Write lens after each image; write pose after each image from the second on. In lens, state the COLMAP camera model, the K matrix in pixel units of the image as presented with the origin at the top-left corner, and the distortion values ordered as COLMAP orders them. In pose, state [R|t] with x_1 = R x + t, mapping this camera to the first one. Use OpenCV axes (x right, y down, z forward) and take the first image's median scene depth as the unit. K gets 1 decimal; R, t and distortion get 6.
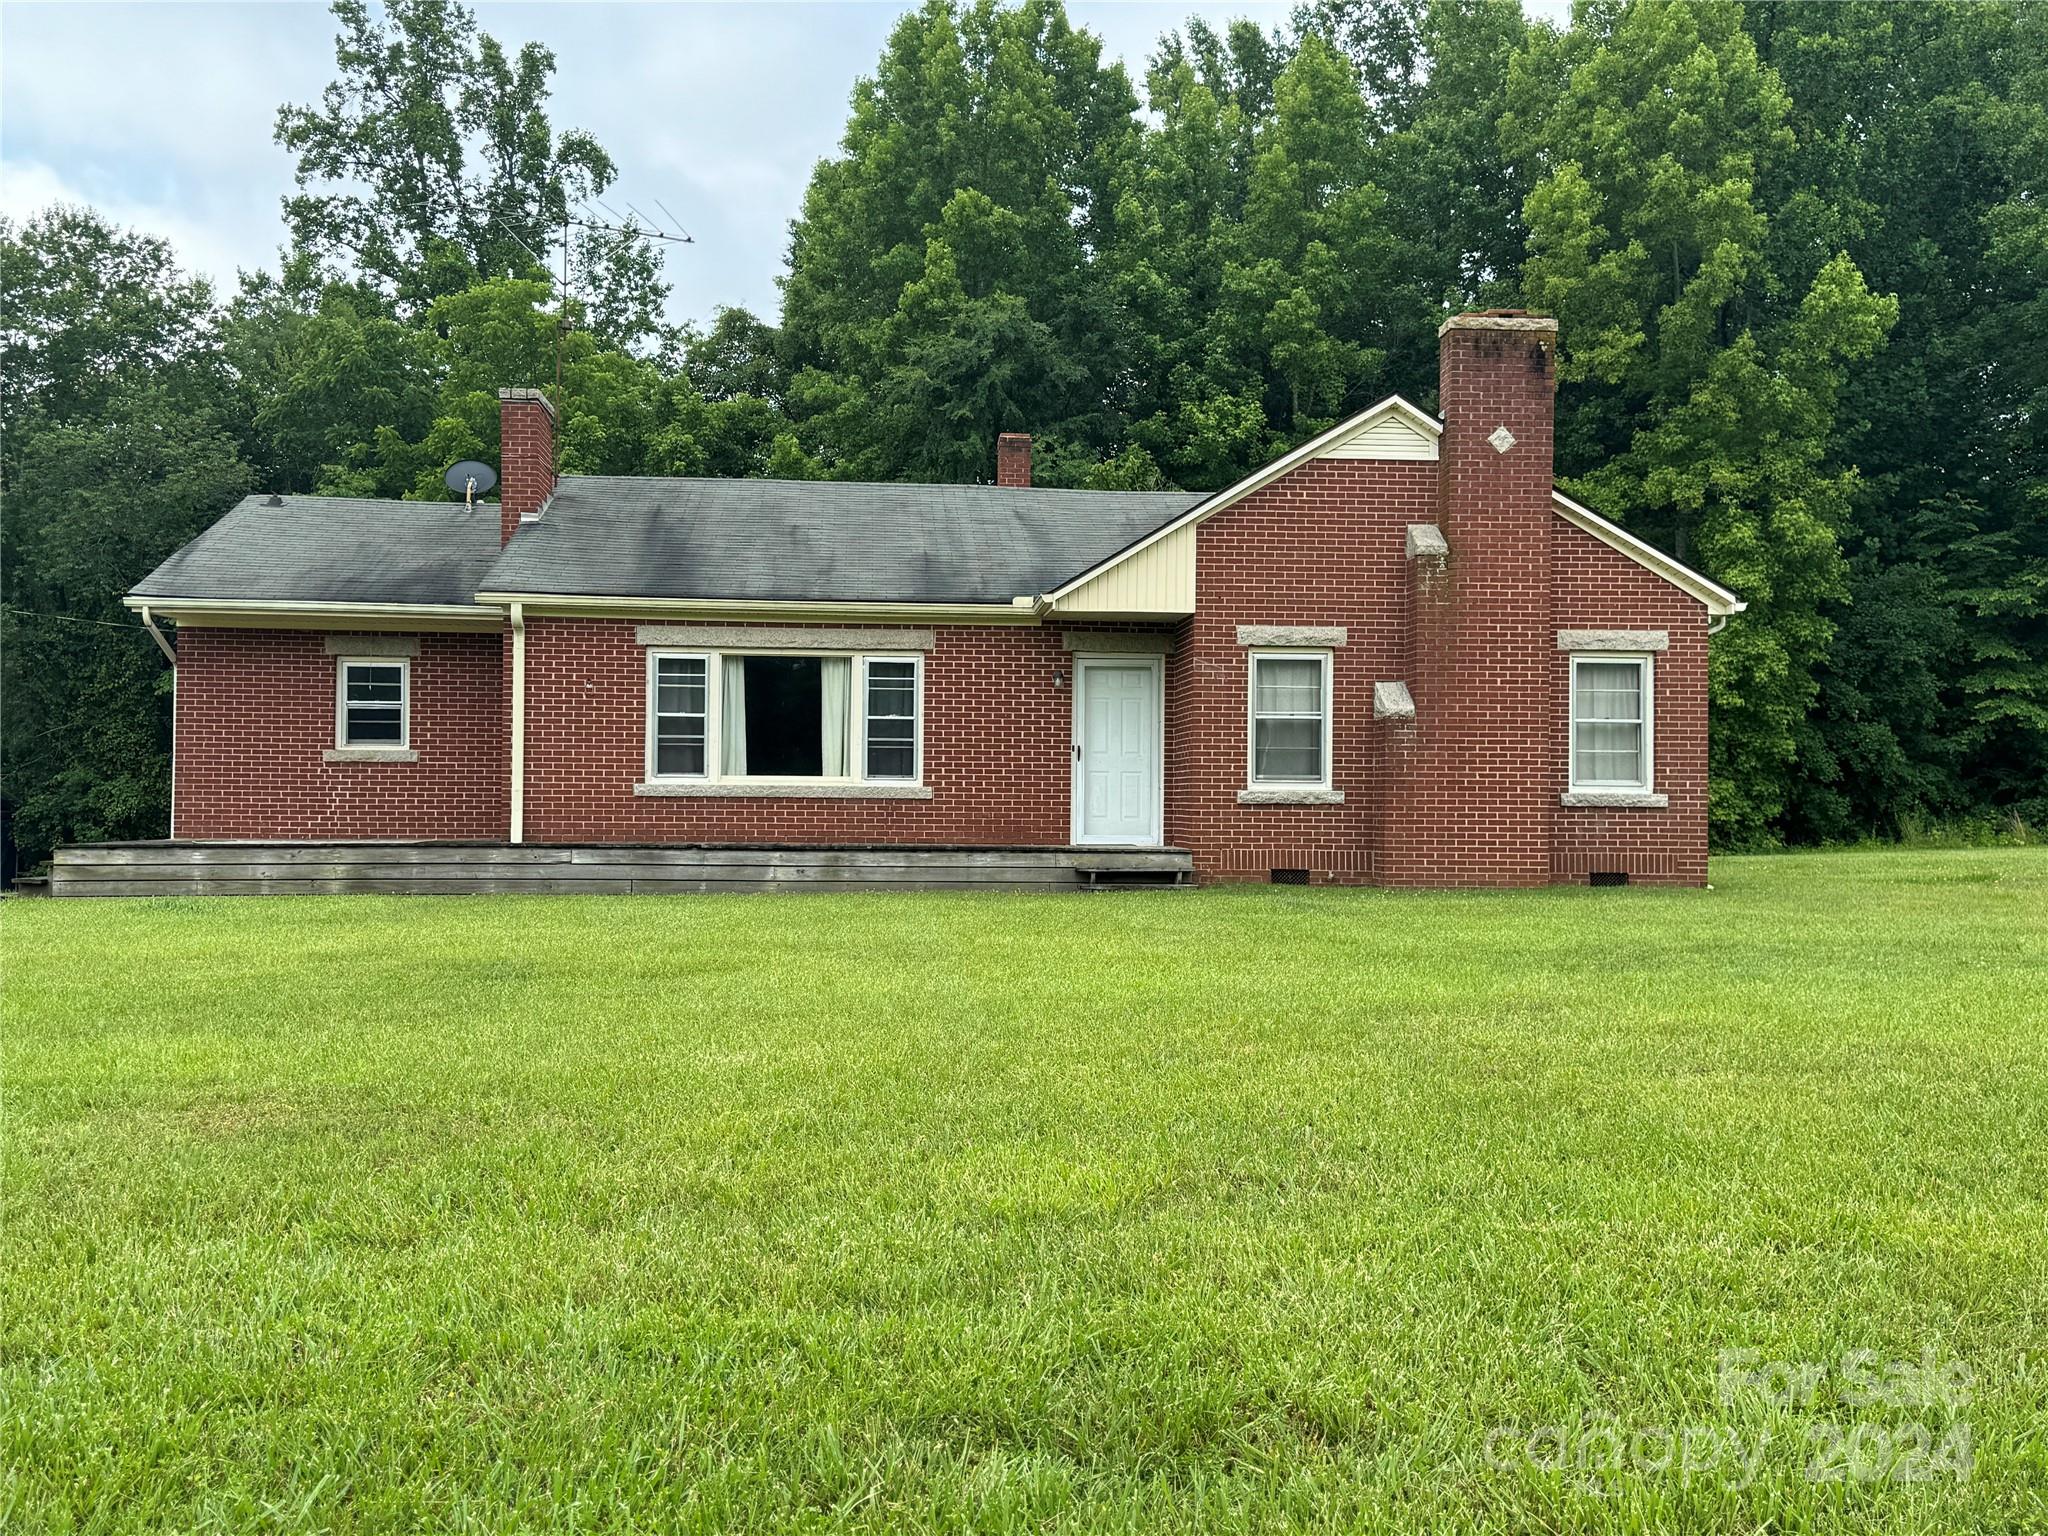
lens RADIAL K [[1997.4, 0, 1004.3], [0, 1997.4, 777.0], [0, 0, 1]] dist [0.089834, 0.000000]
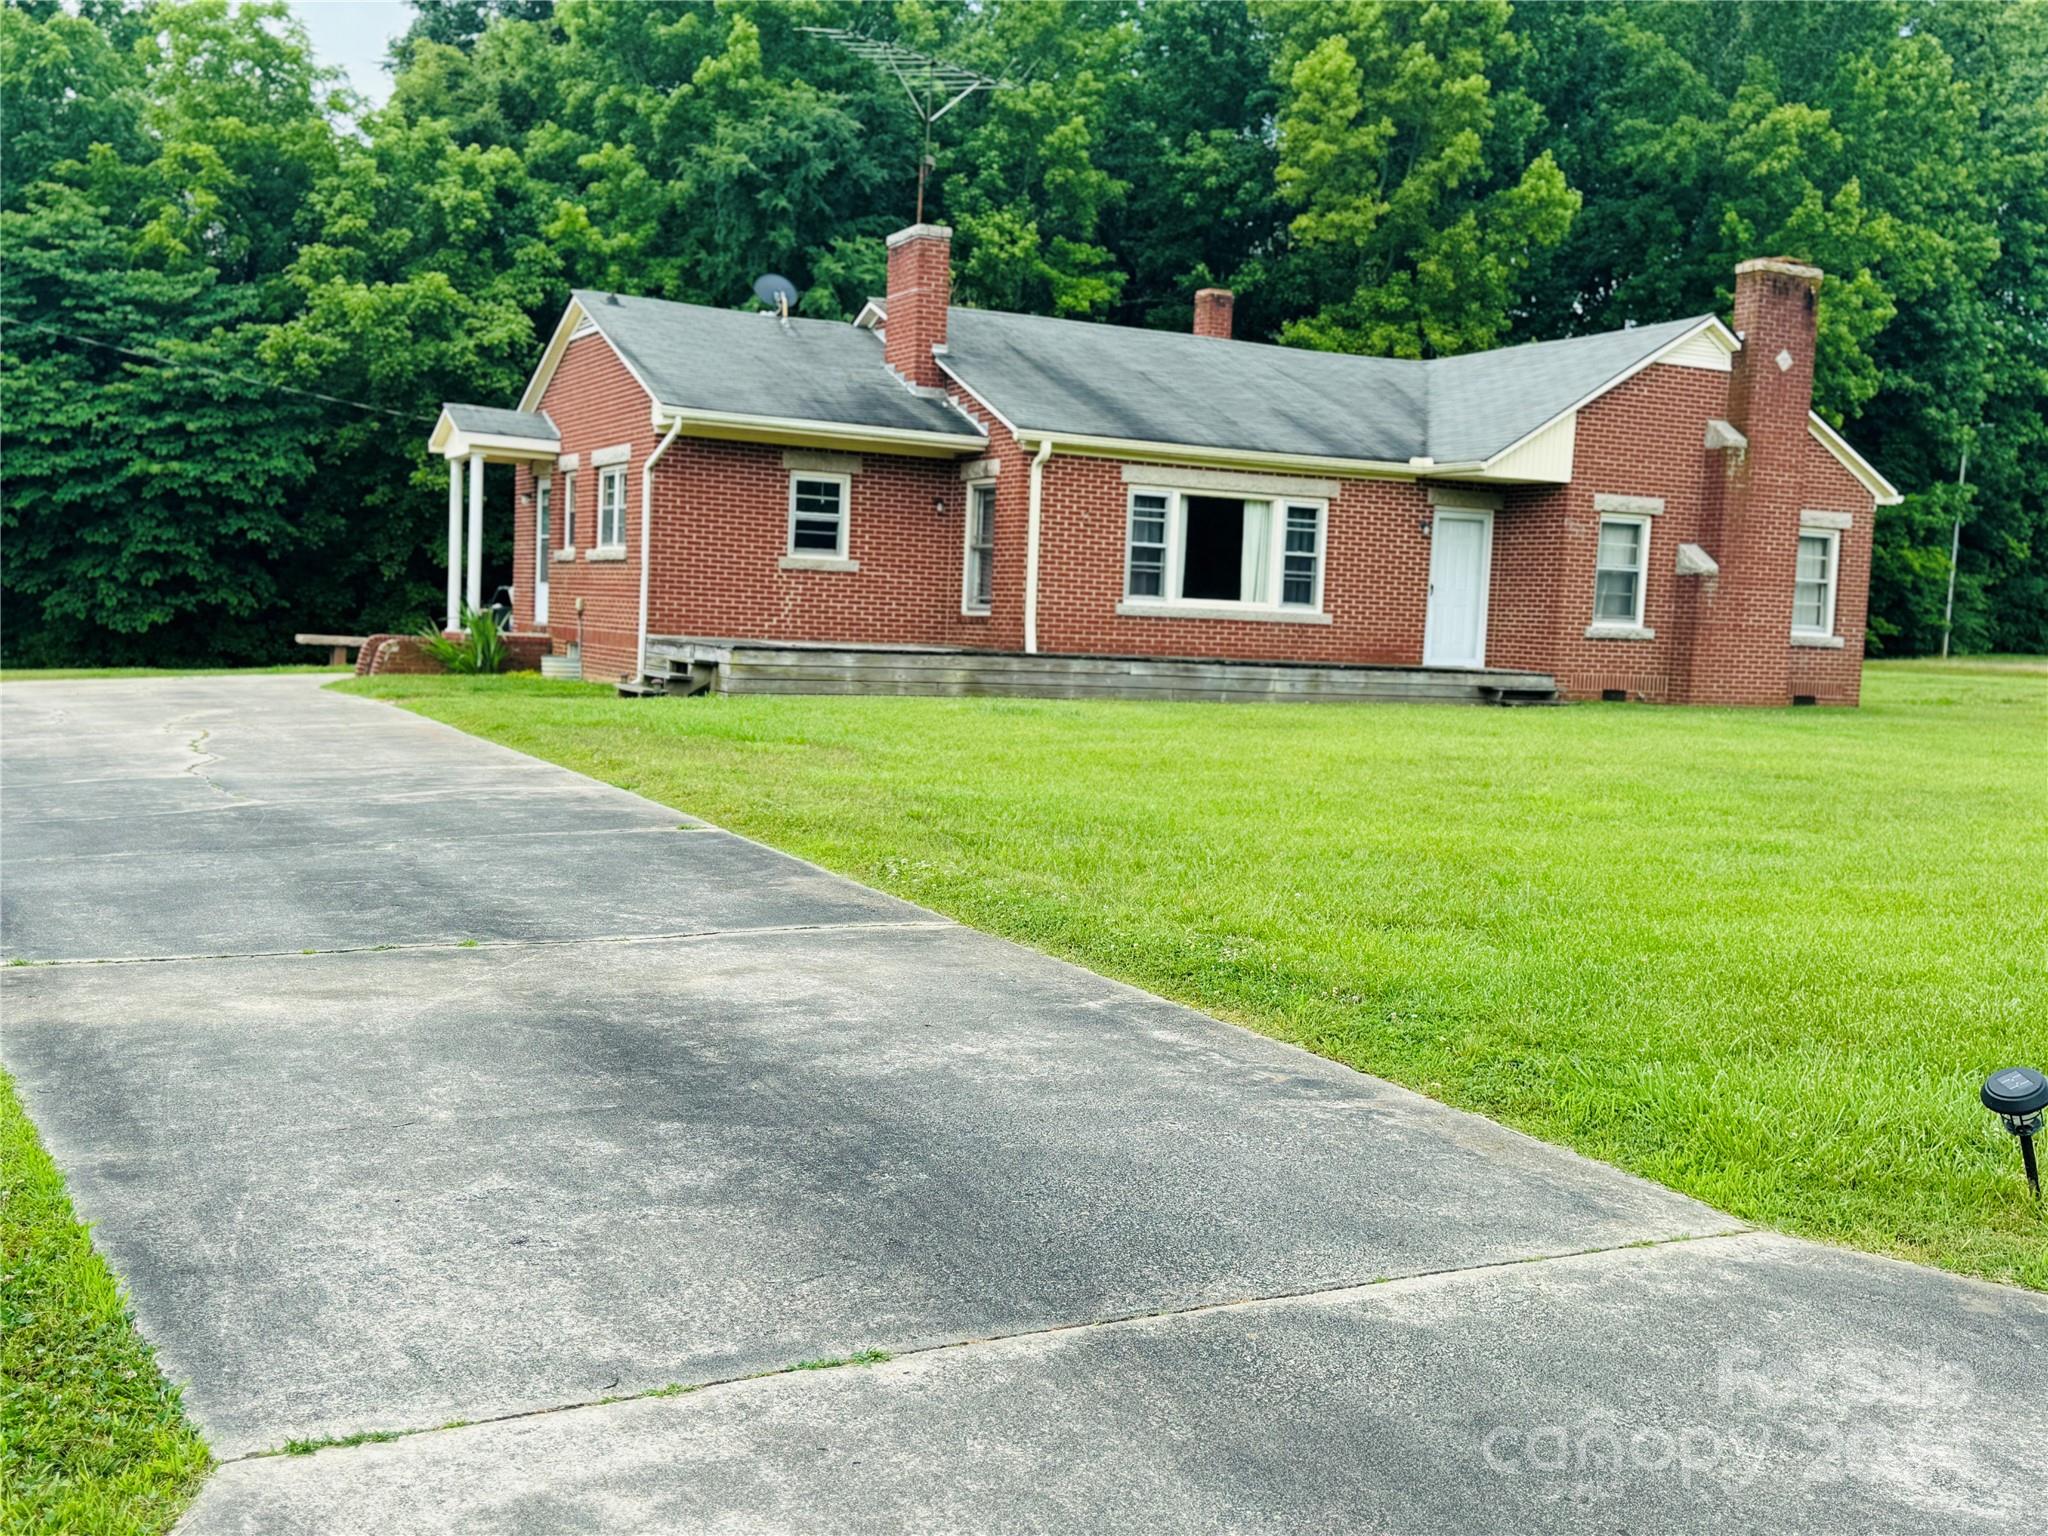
lens RADIAL K [[2099.5, 0, 1017.7], [0, 2099.5, 755.8], [0, 0, 1]] dist [0.106981, 0.000000]
pose [[0.927481, 0.009226, 0.373755, -0.677811], [-0.044592, 0.995289, 0.086088, -0.010848], [-0.371200, -0.096512, 0.923524, -0.099426]]
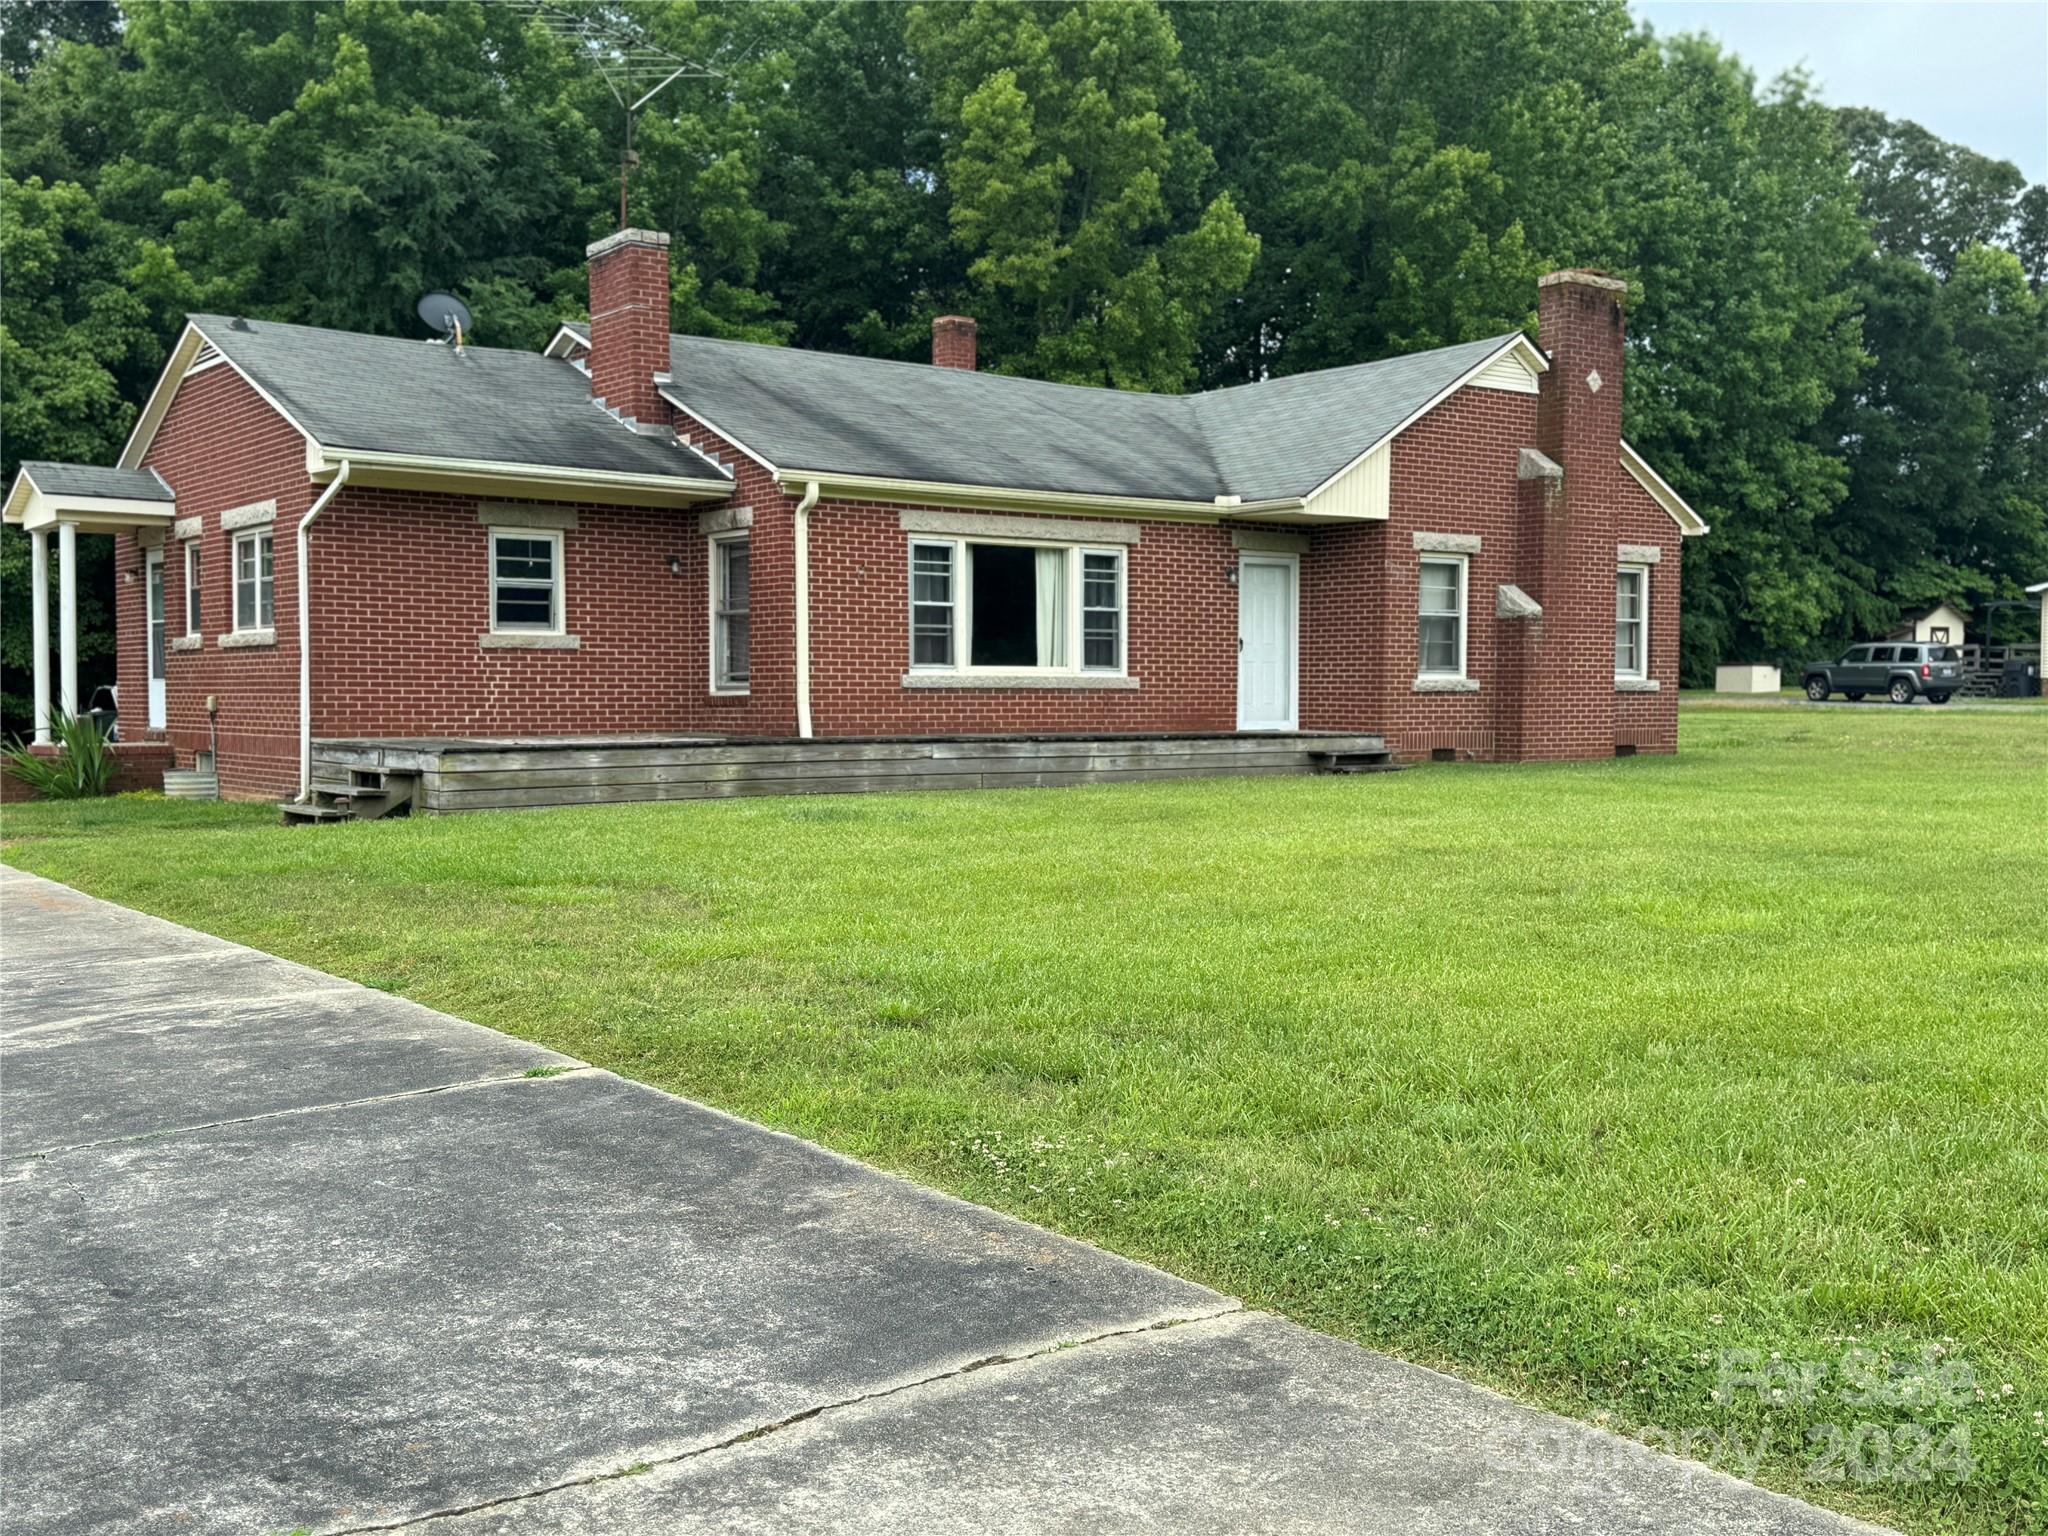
lens RADIAL K [[2099.5, 0, 1020.0], [0, 2099.5, 757.6], [0, 0, 1]] dist [0.106981, 0.000000]
pose [[0.846327, -0.023156, 0.532160, -0.665619], [-0.004649, 0.998695, 0.050850, -0.008374], [-0.532643, -0.045510, 0.845115, 0.112254]]
